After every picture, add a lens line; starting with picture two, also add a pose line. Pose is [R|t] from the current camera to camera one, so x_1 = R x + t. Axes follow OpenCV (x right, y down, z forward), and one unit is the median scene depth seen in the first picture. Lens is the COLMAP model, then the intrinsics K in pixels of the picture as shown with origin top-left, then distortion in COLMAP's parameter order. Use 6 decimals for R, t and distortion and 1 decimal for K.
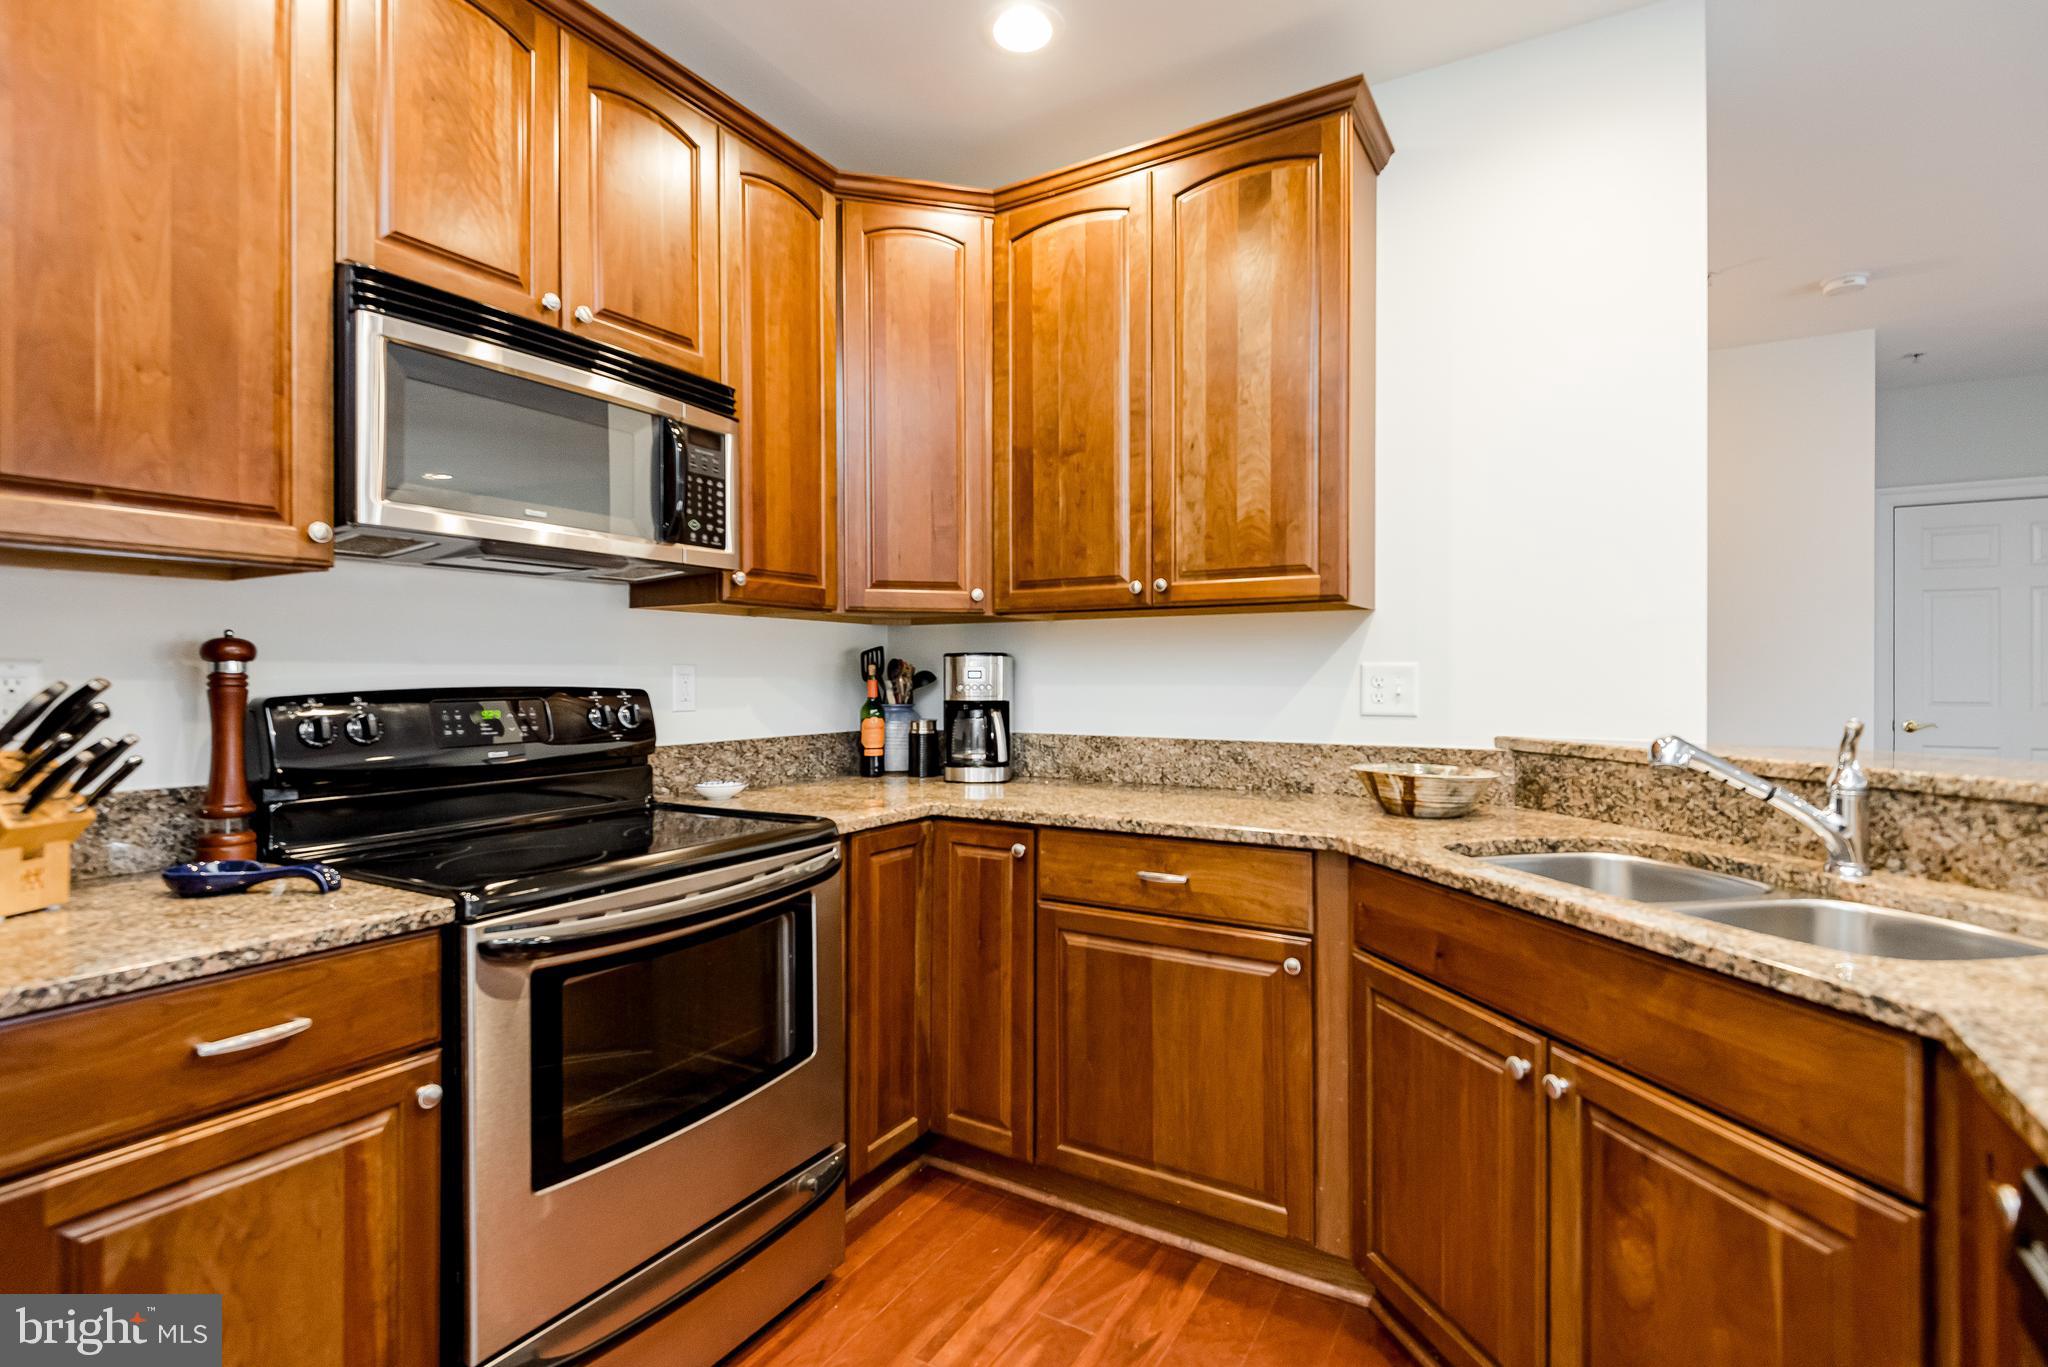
lens RADIAL K [[959.1, 0, 1015.3], [0, 959.1, 675.3], [0, 0, 1]] dist [0.020825, -0.014462]
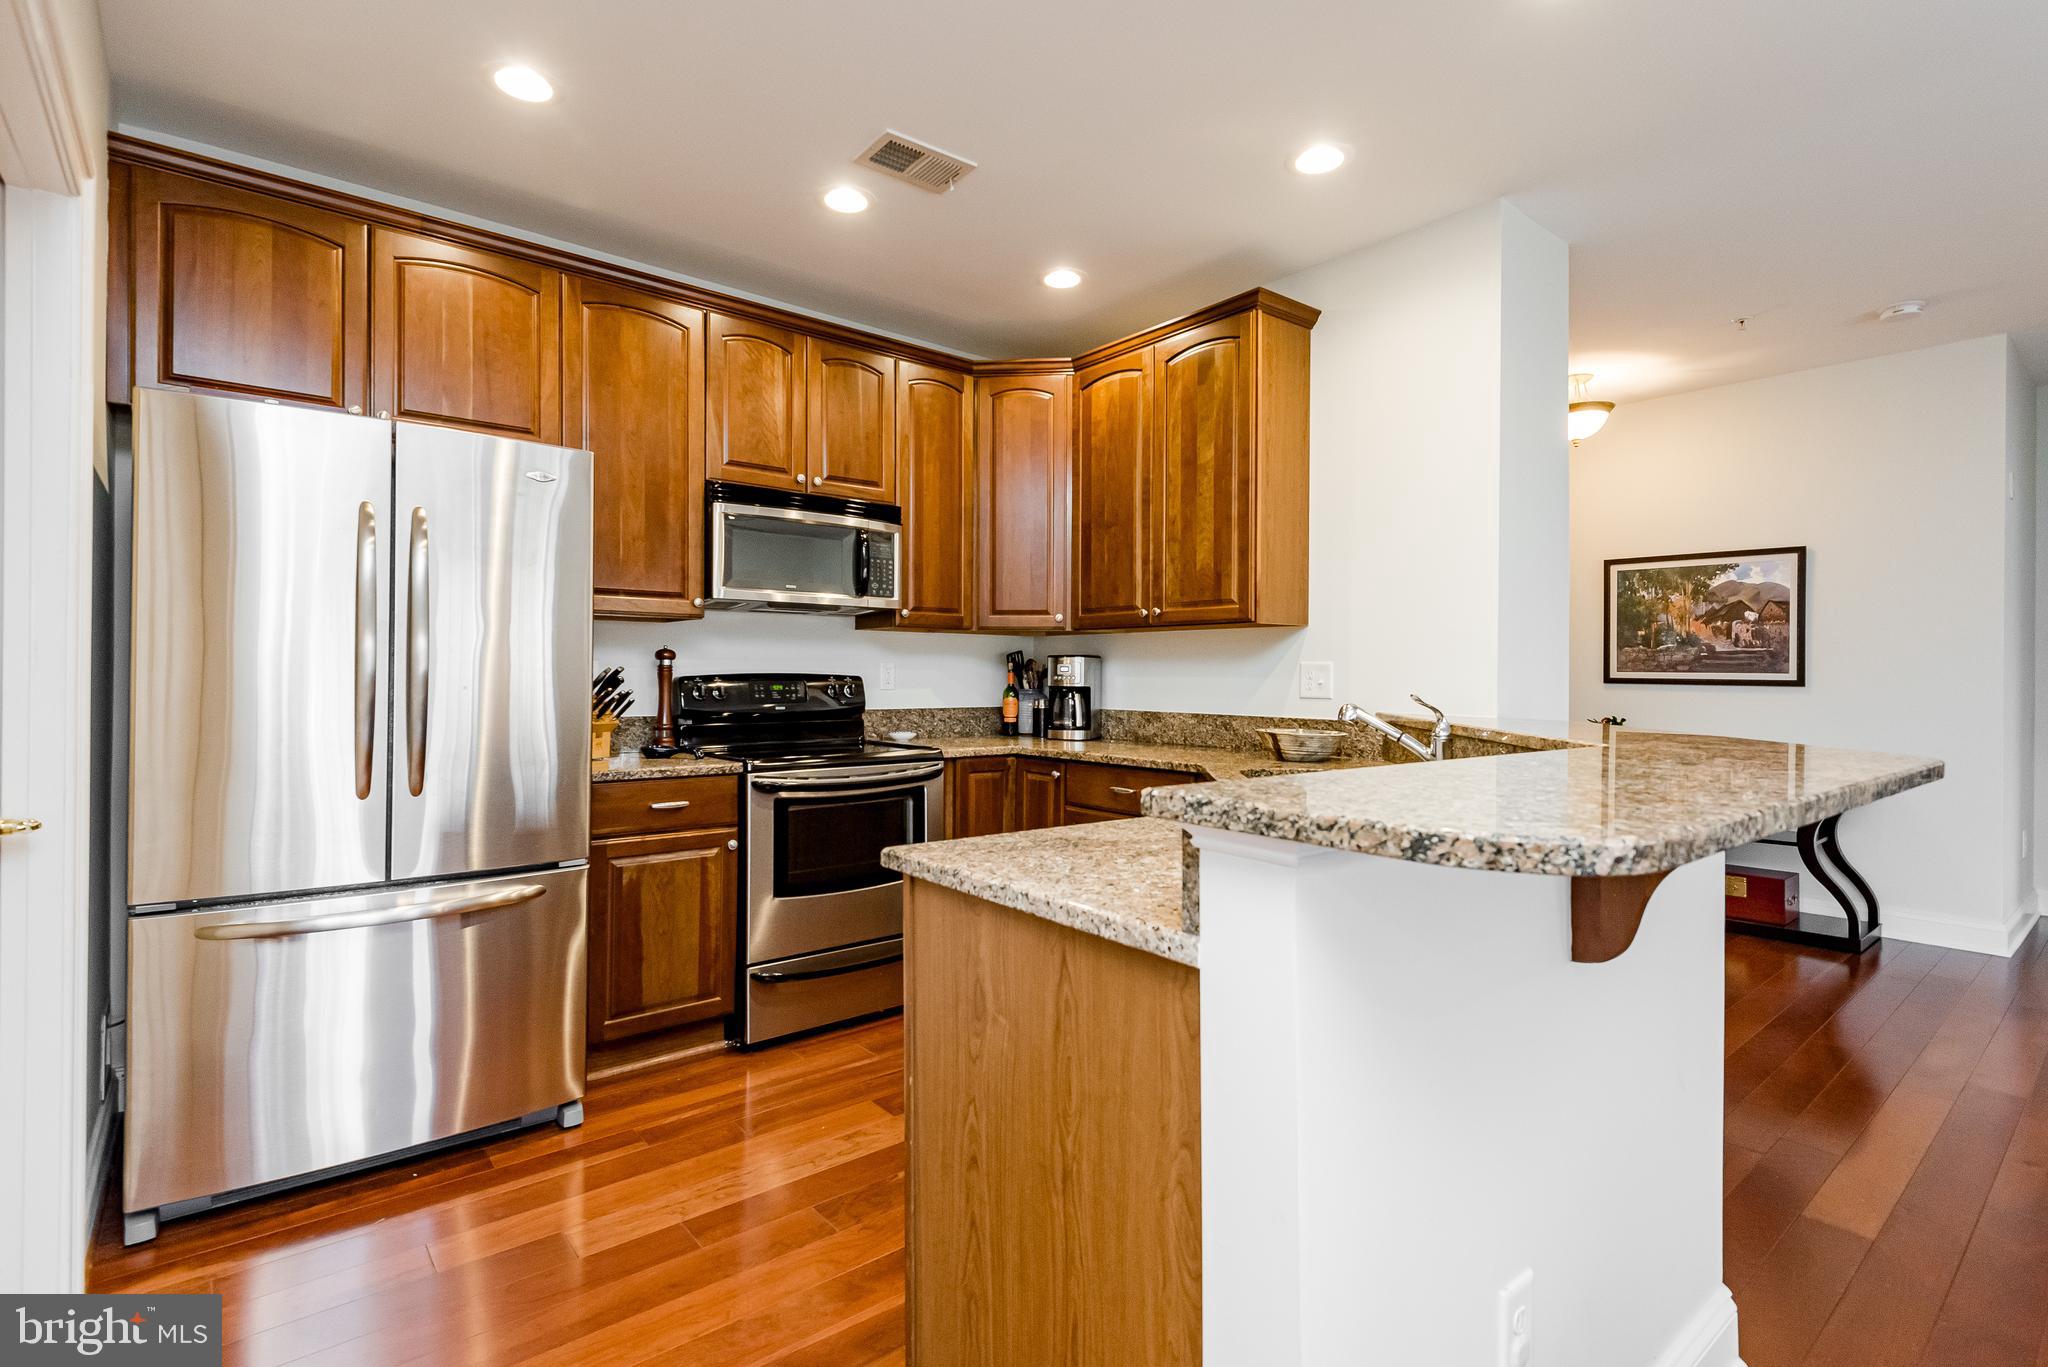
lens RADIAL K [[959.1, 0, 1015.7], [0, 959.1, 671.9], [0, 0, 1]] dist [0.020825, -0.014462]
pose [[0.941454, 0.004881, -0.337107, 0.486812], [-0.006334, 0.999975, -0.003212, 0.010689], [0.337083, 0.005159, 0.941461, -0.571022]]
